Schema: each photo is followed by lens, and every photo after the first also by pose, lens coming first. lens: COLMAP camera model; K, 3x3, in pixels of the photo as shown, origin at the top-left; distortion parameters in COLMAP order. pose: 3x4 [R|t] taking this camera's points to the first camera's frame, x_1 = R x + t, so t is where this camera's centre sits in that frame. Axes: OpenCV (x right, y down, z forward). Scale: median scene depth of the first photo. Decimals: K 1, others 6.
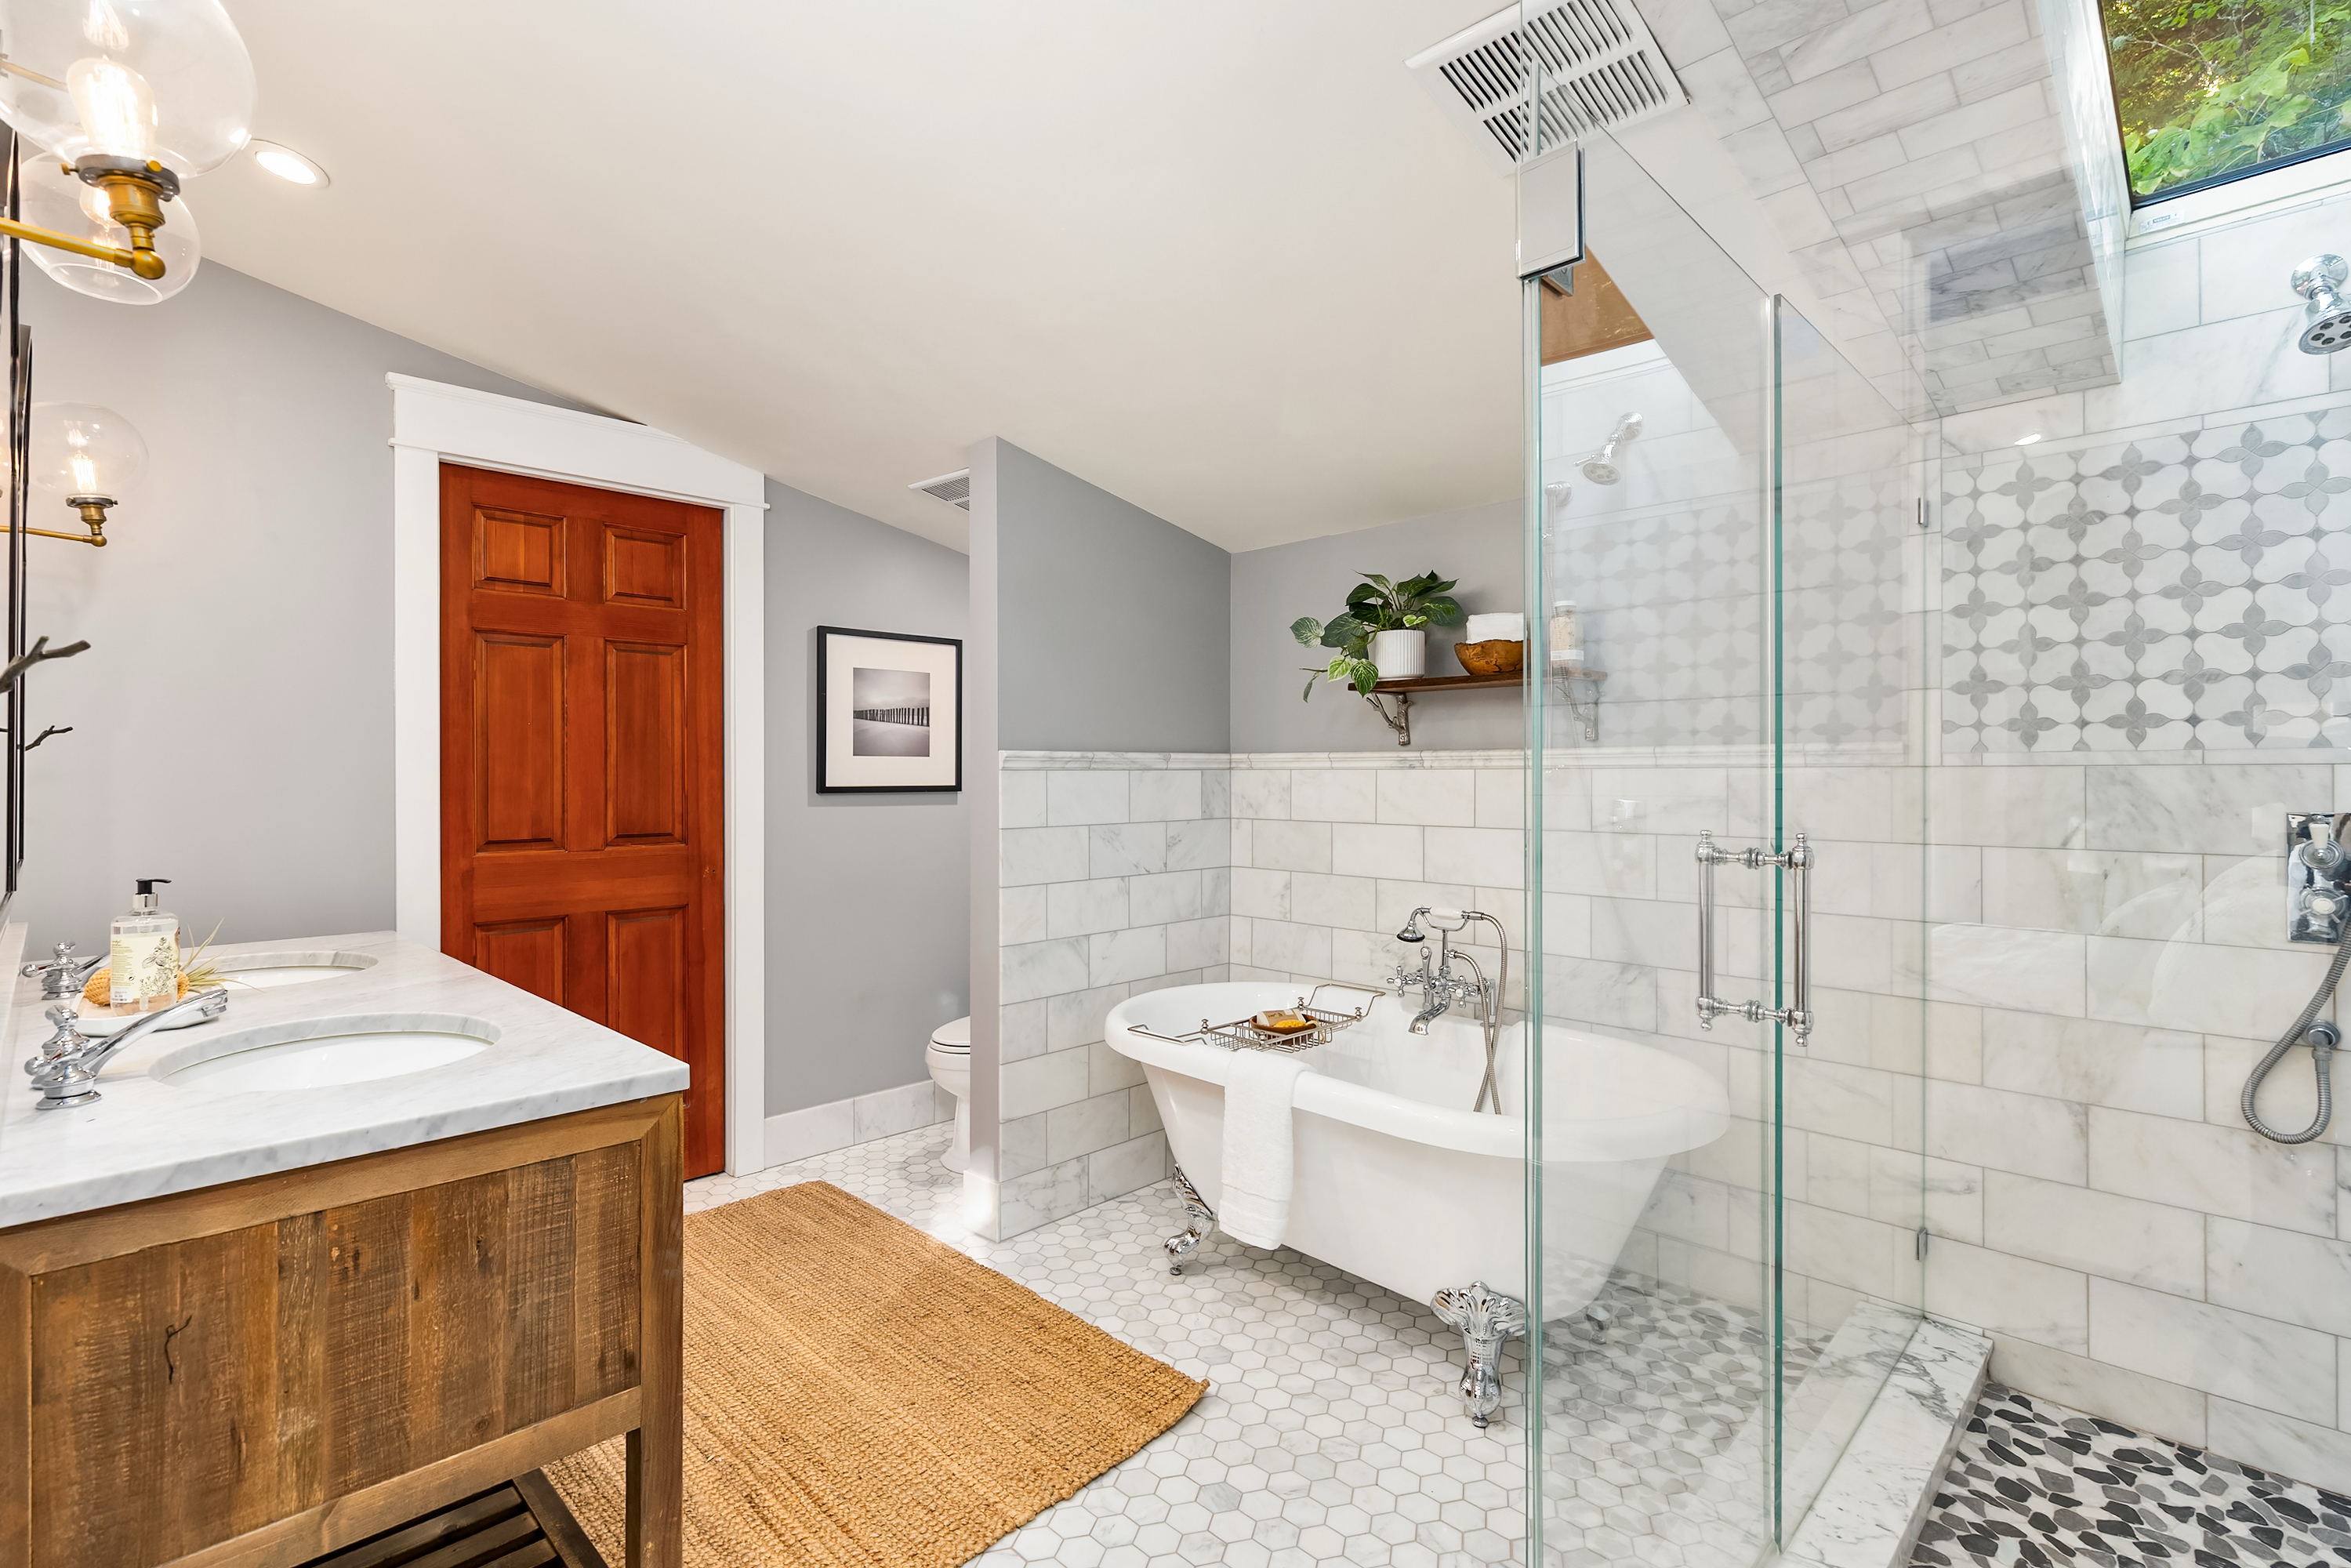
lens RADIAL K [[1136.0, 0, 1162.9], [0, 1136.0, 769.7], [0, 0, 1]] dist [0.010060, -0.000686]
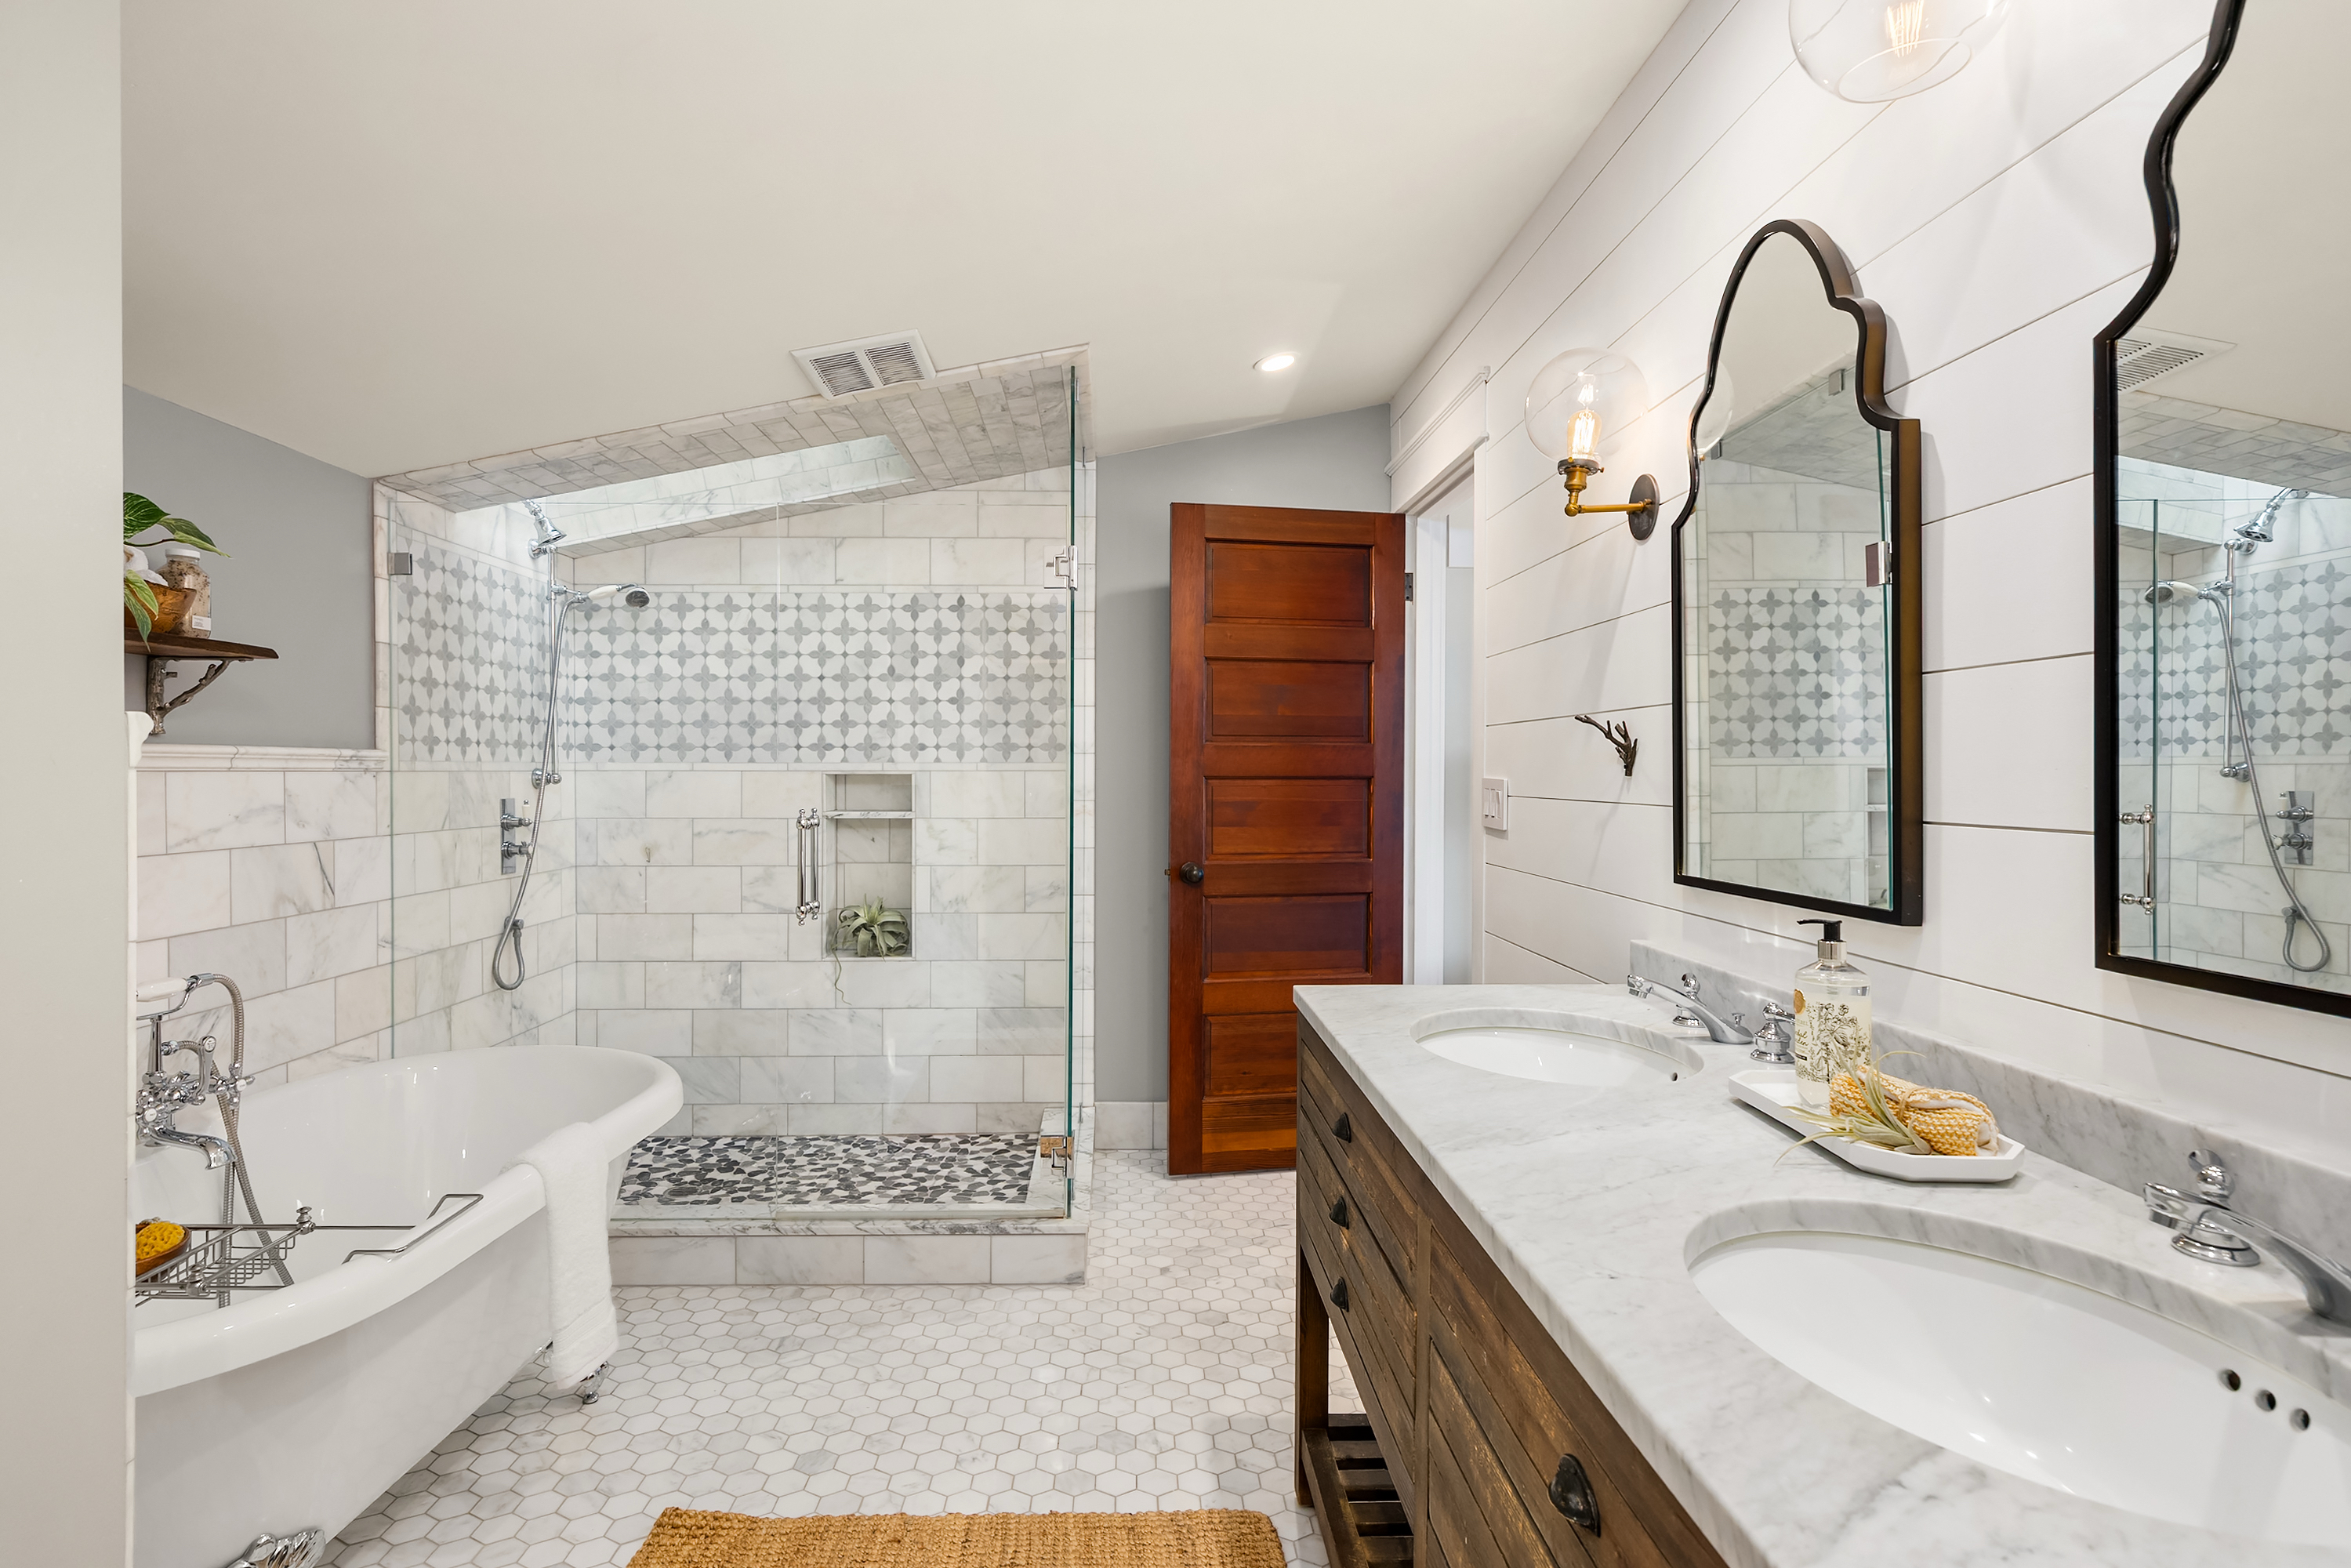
lens RADIAL K [[1223.3, 0, 1217.0], [0, 1223.3, 779.5], [0, 0, 1]] dist [-0.001788, 0.000985]
pose [[-0.770443, 0.004193, 0.637495, -0.882157], [0.009575, 0.999942, 0.004995, 0.008282], [-0.637437, 0.009953, -0.770439, 1.504304]]
